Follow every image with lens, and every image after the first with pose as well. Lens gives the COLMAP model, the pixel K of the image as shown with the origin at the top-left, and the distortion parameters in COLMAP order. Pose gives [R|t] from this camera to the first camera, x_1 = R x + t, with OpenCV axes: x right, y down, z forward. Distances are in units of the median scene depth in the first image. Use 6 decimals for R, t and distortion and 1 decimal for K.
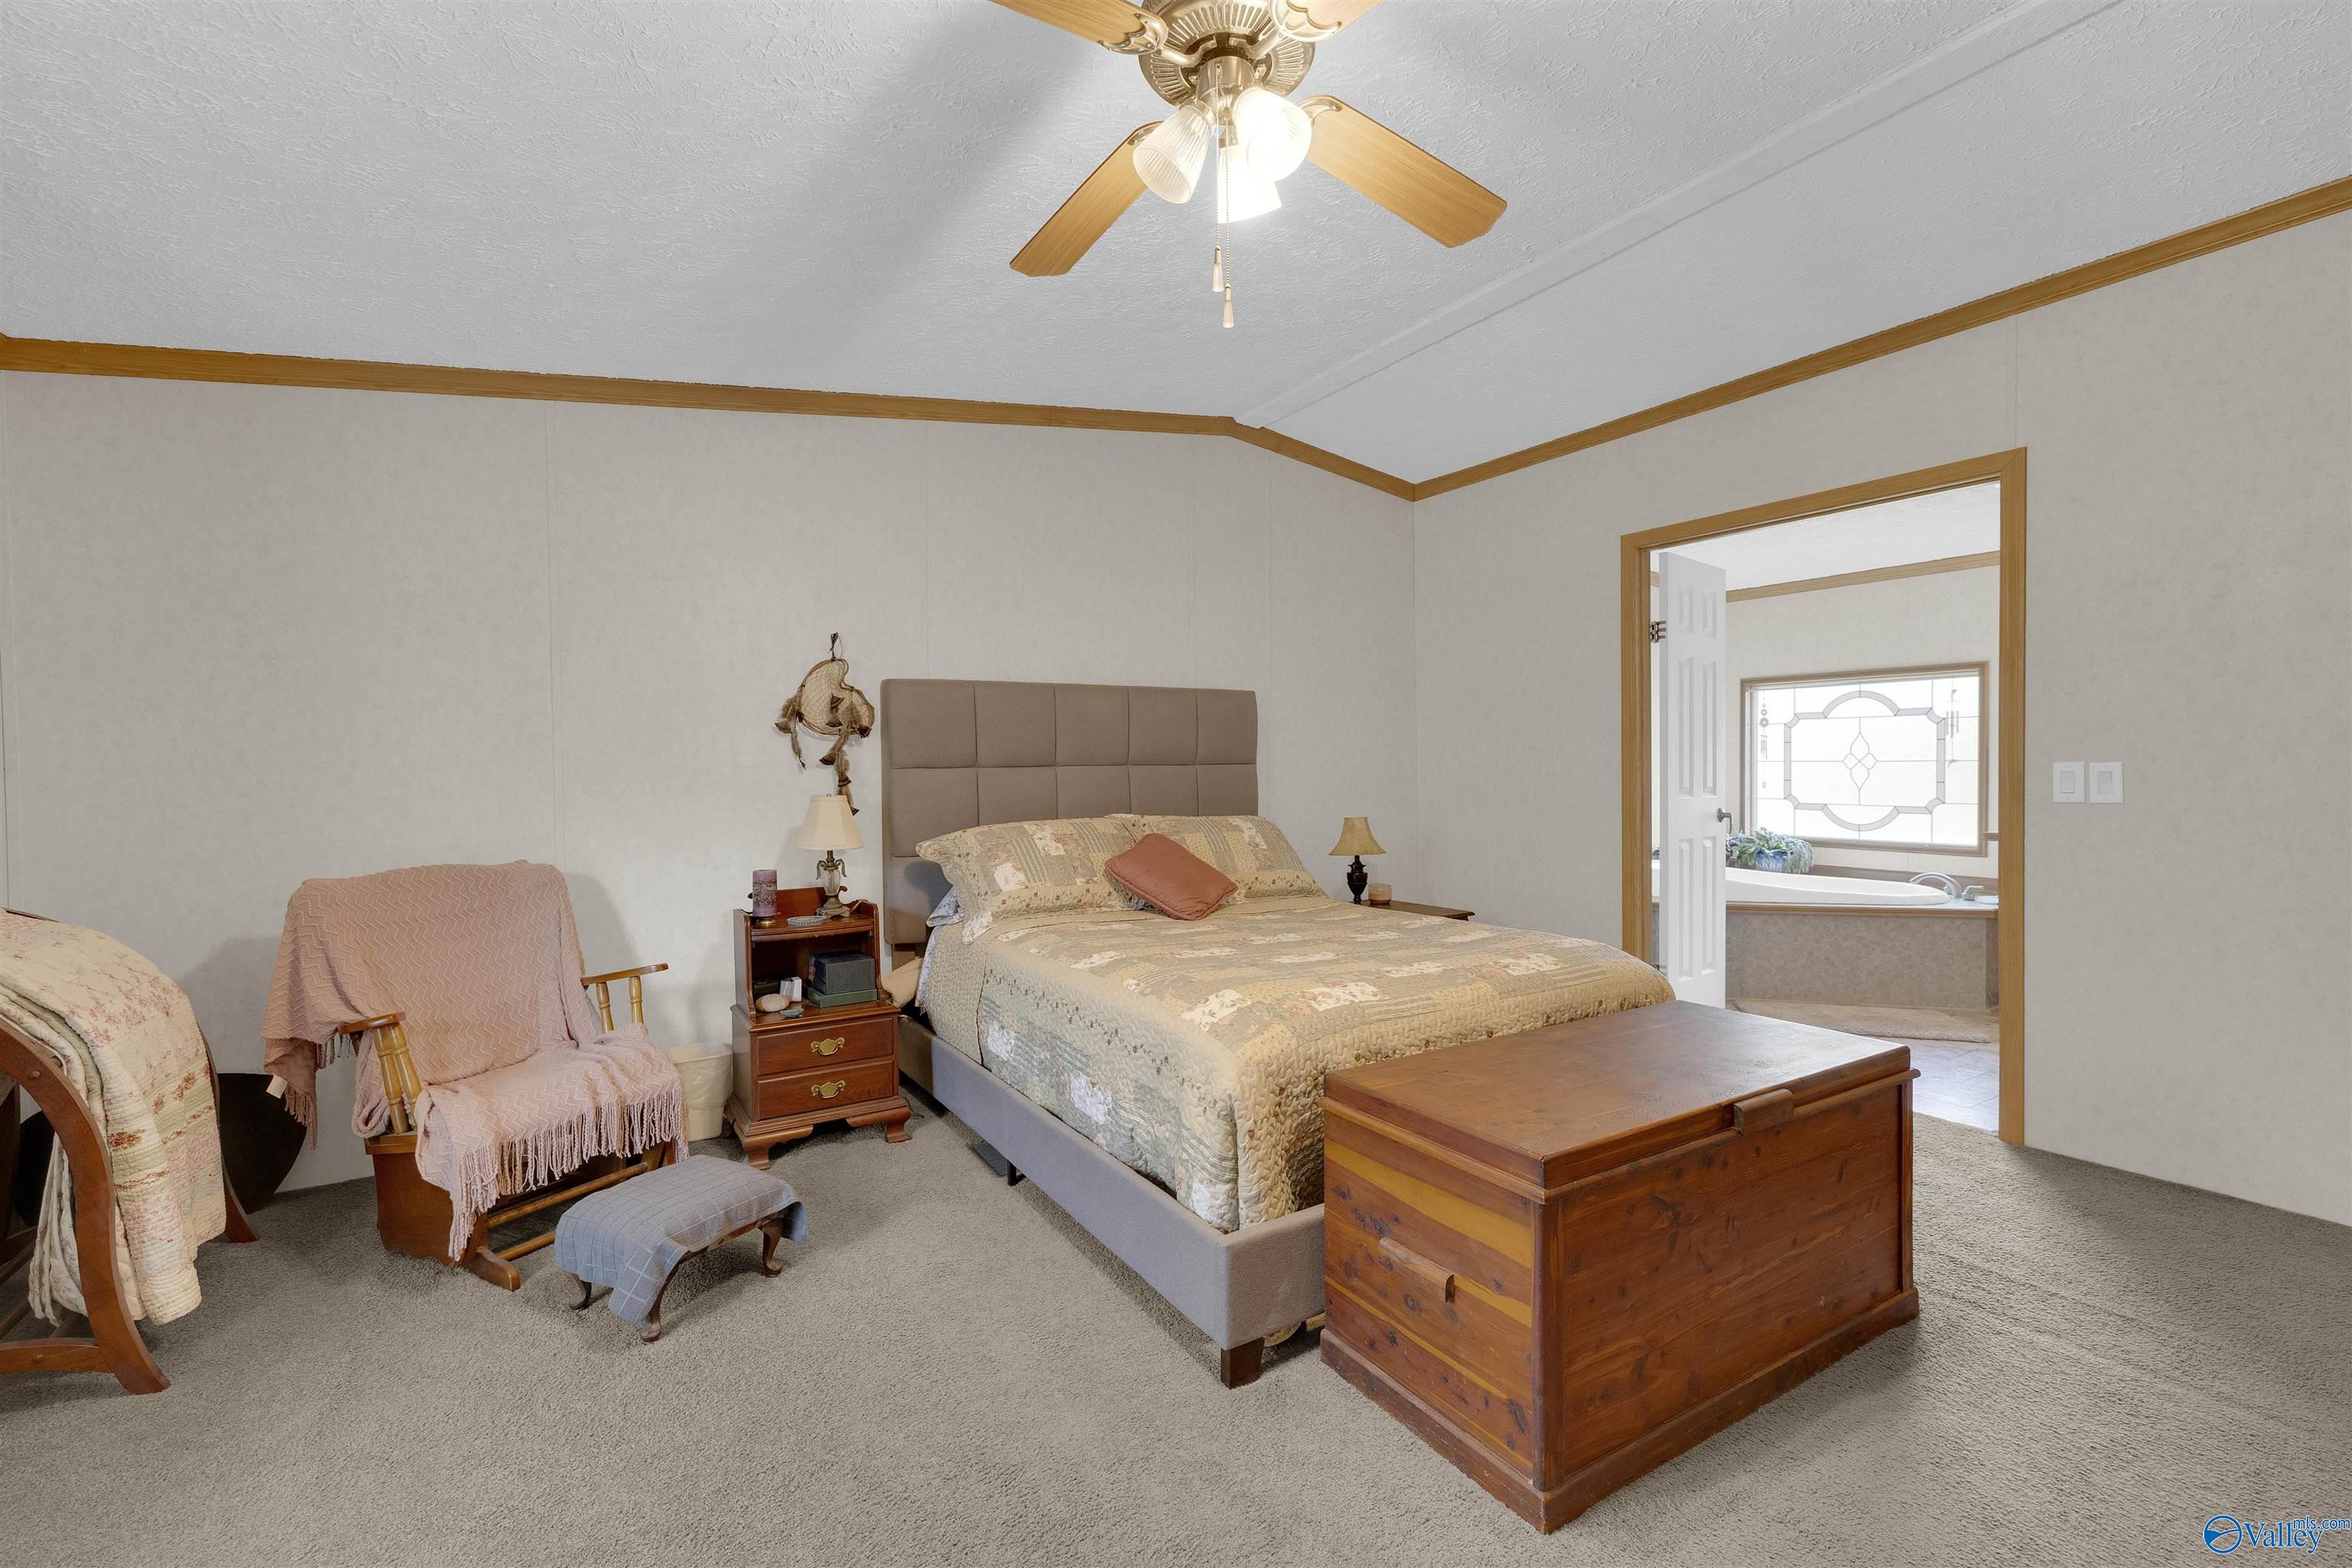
lens RADIAL K [[993.9, 0, 1171.3], [0, 993.9, 776.8], [0, 0, 1]] dist [0.001218, -0.000416]
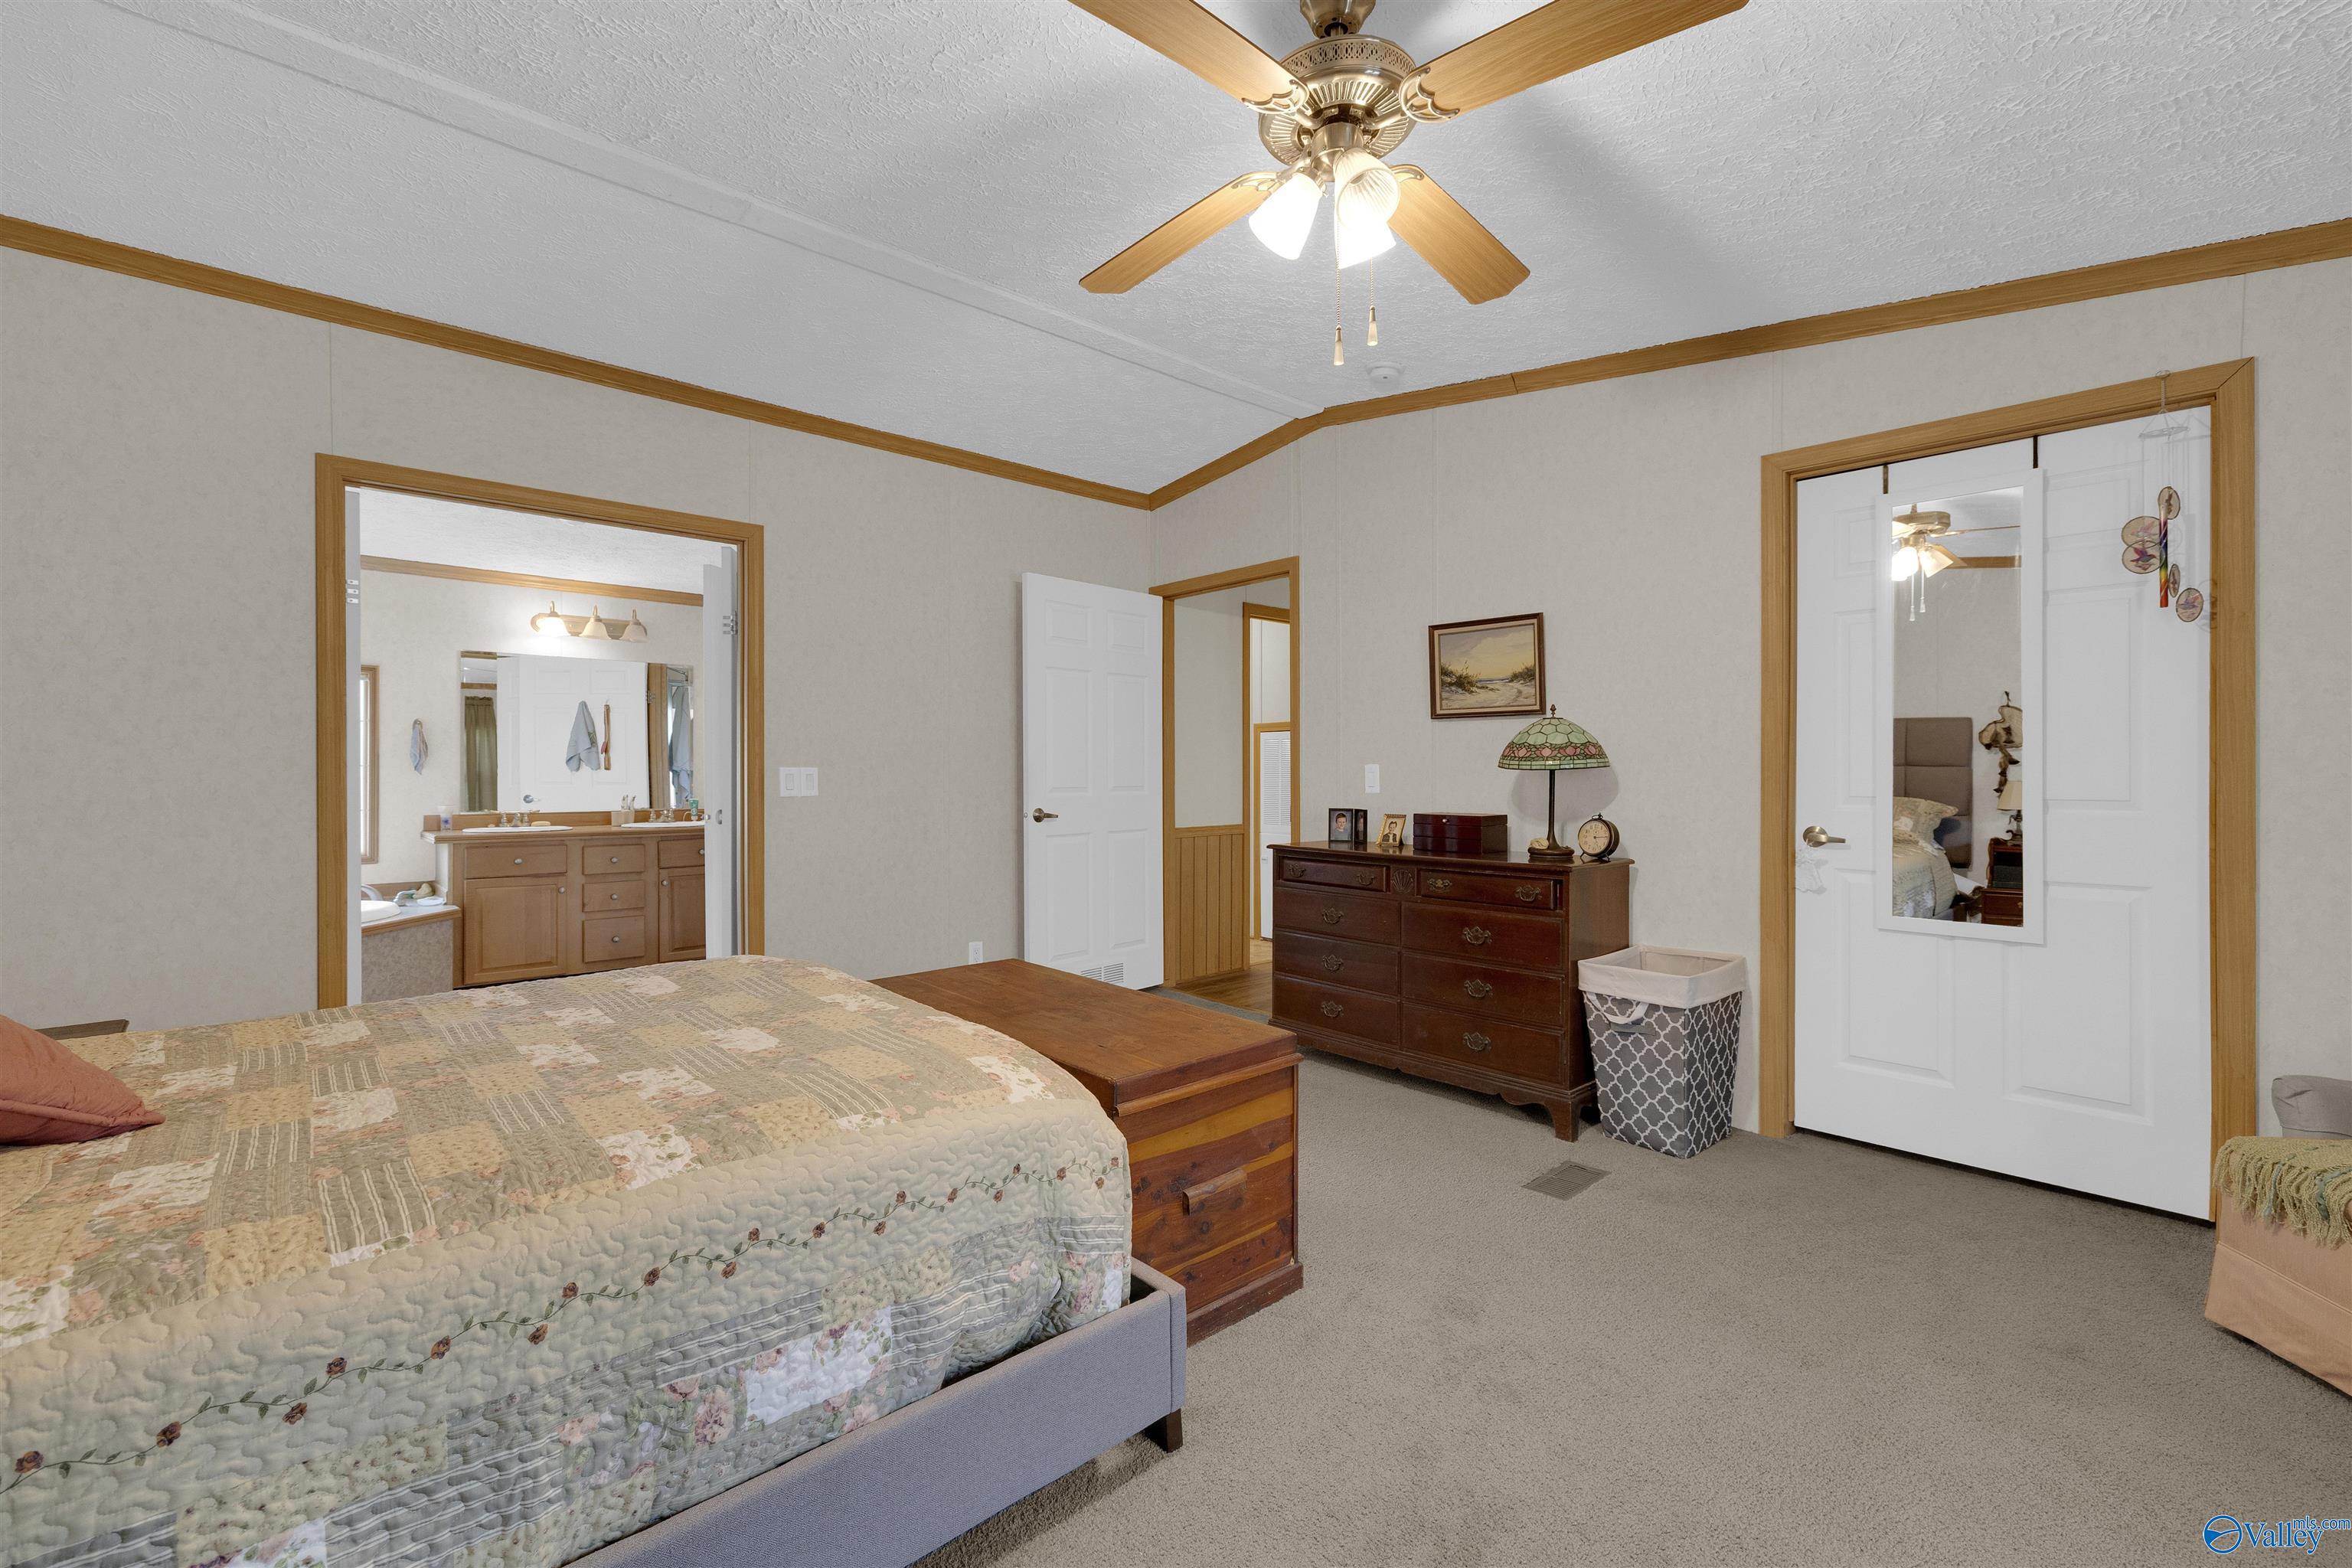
lens RADIAL K [[992.6, 0, 1154.6], [0, 992.6, 772.0], [0, 0, 1]] dist [0.000722, -0.000131]
pose [[-0.173362, 0.006123, 0.984839, -0.272685], [0.009893, 0.999941, -0.004475, 0.001636], [-0.984808, 0.008967, -0.173413, 0.385435]]
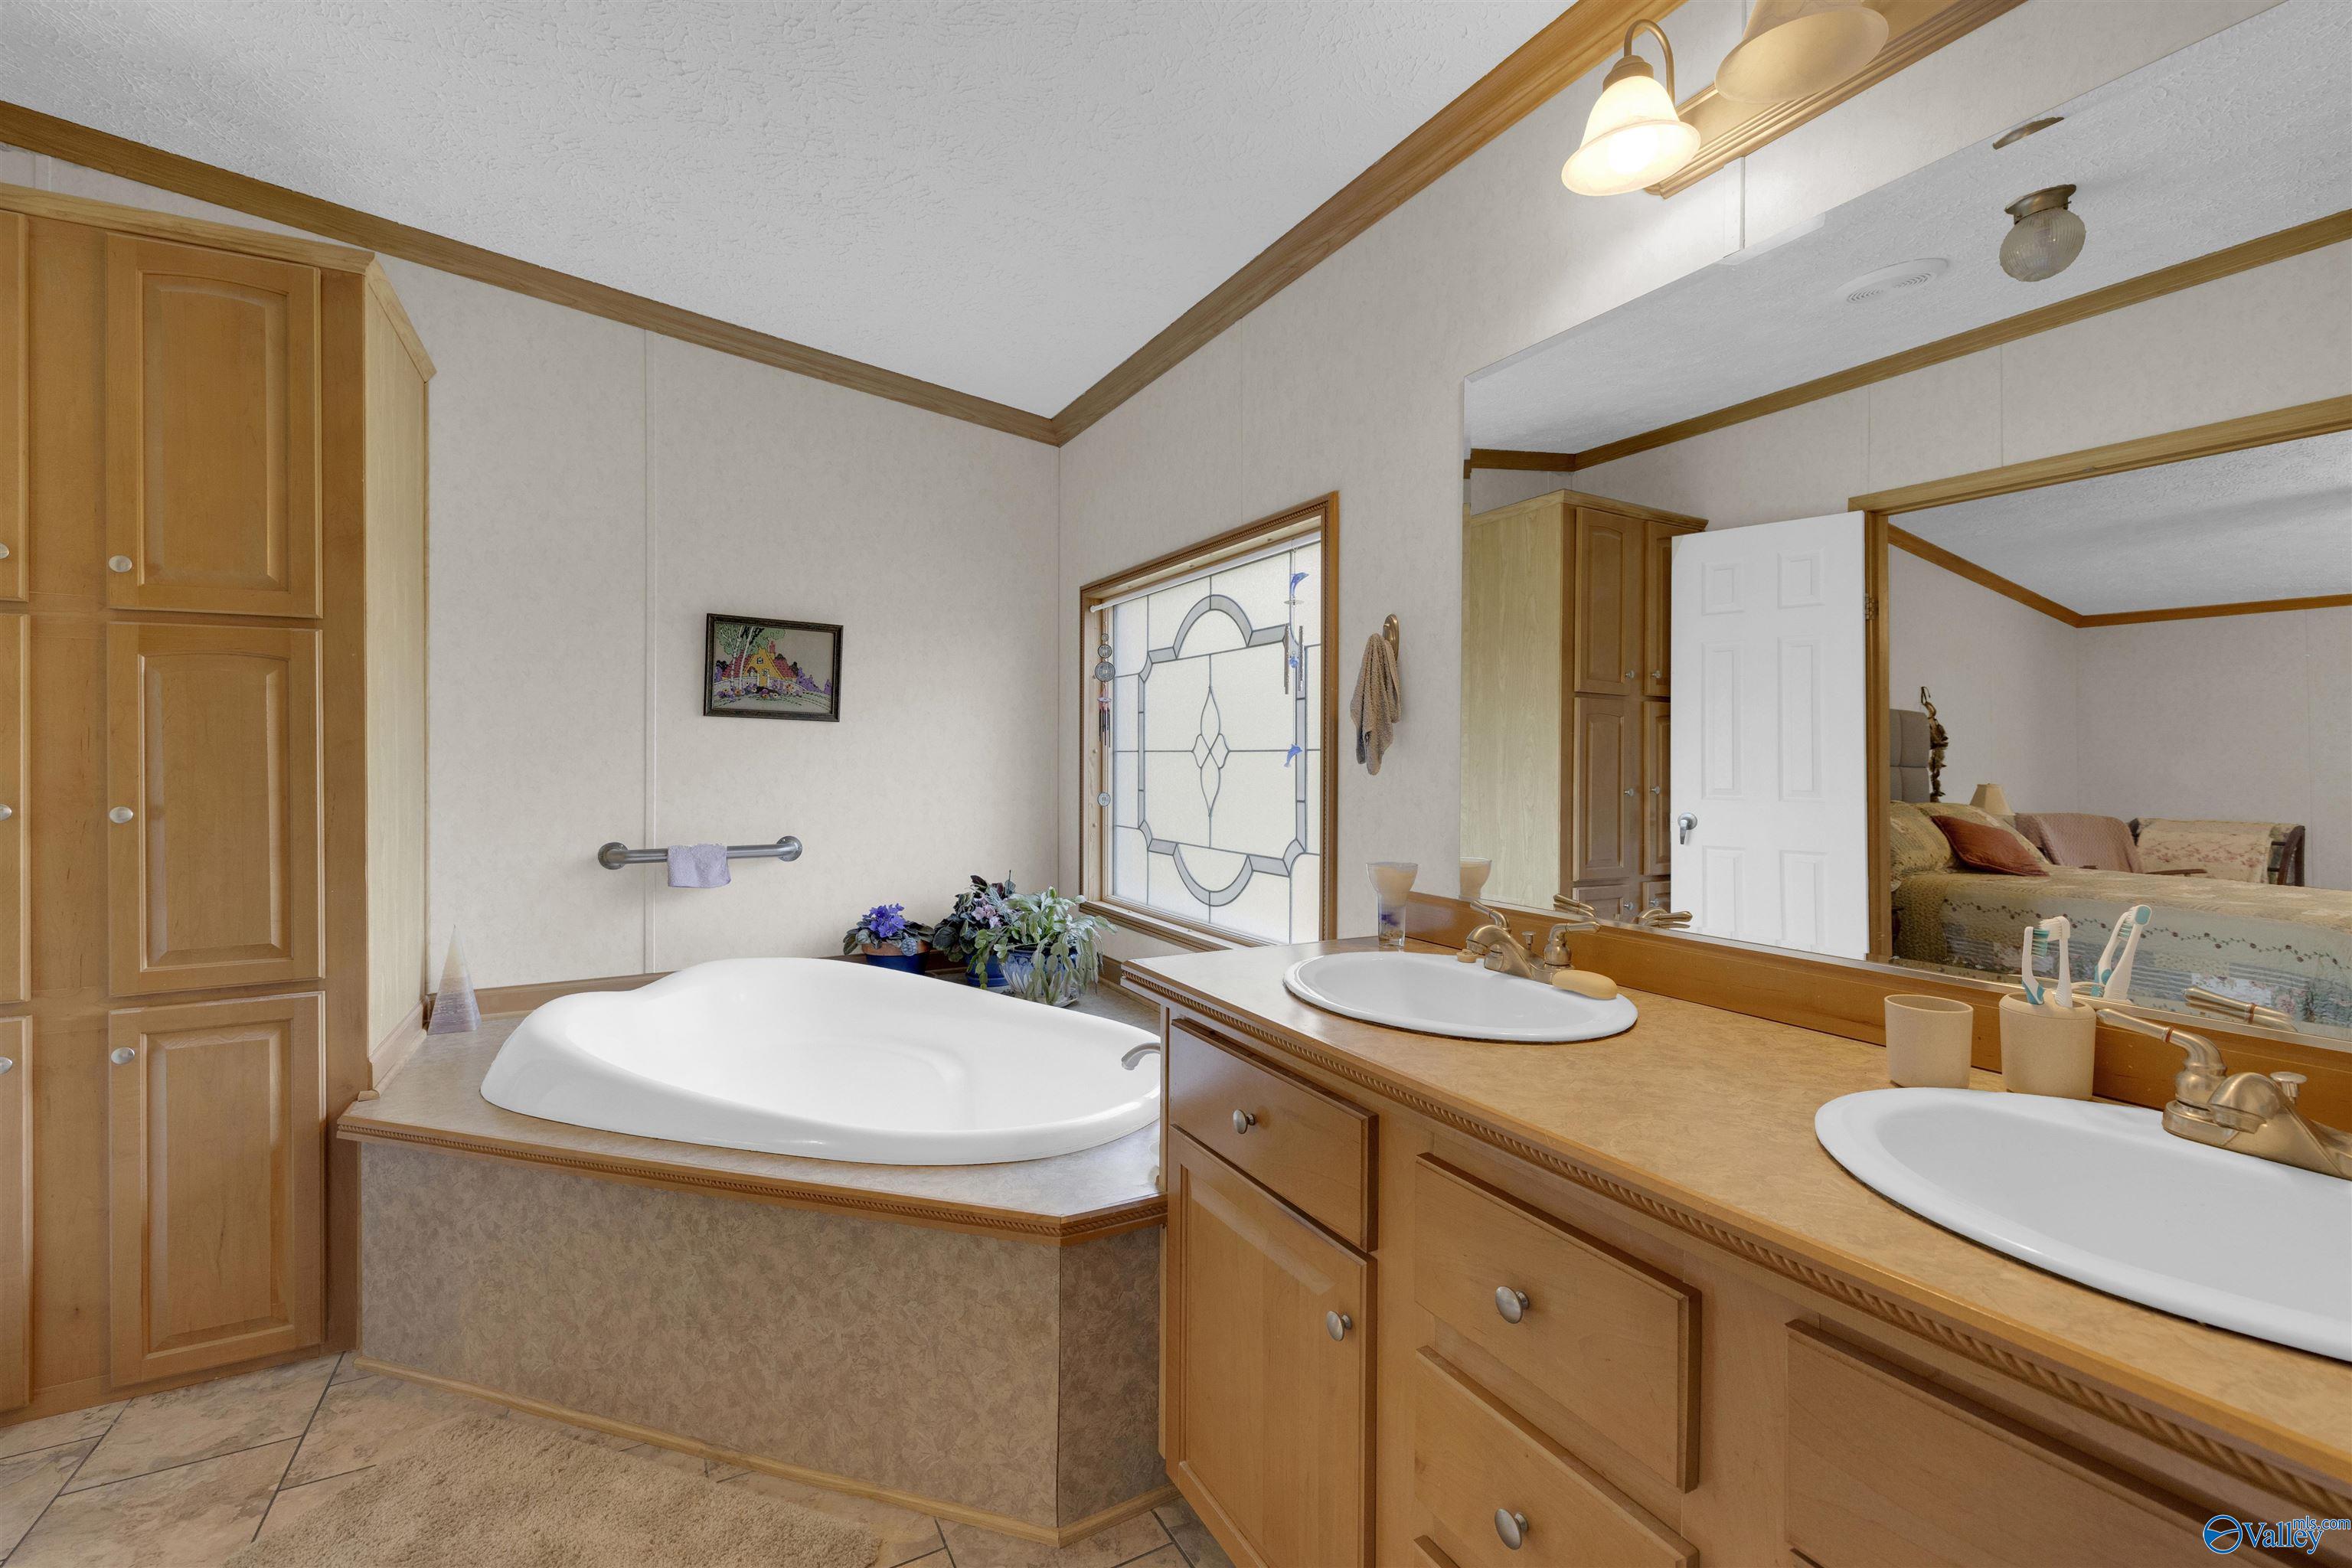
lens RADIAL K [[992.6, 0, 1154.6], [0, 992.6, 772.0], [0, 0, 1]] dist [0.000722, -0.000131]
pose [[0.998259, 0.010947, -0.057959, 0.728501], [-0.010816, 0.999938, 0.002580, -0.007487], [0.057984, -0.001949, 0.998316, 0.575794]]
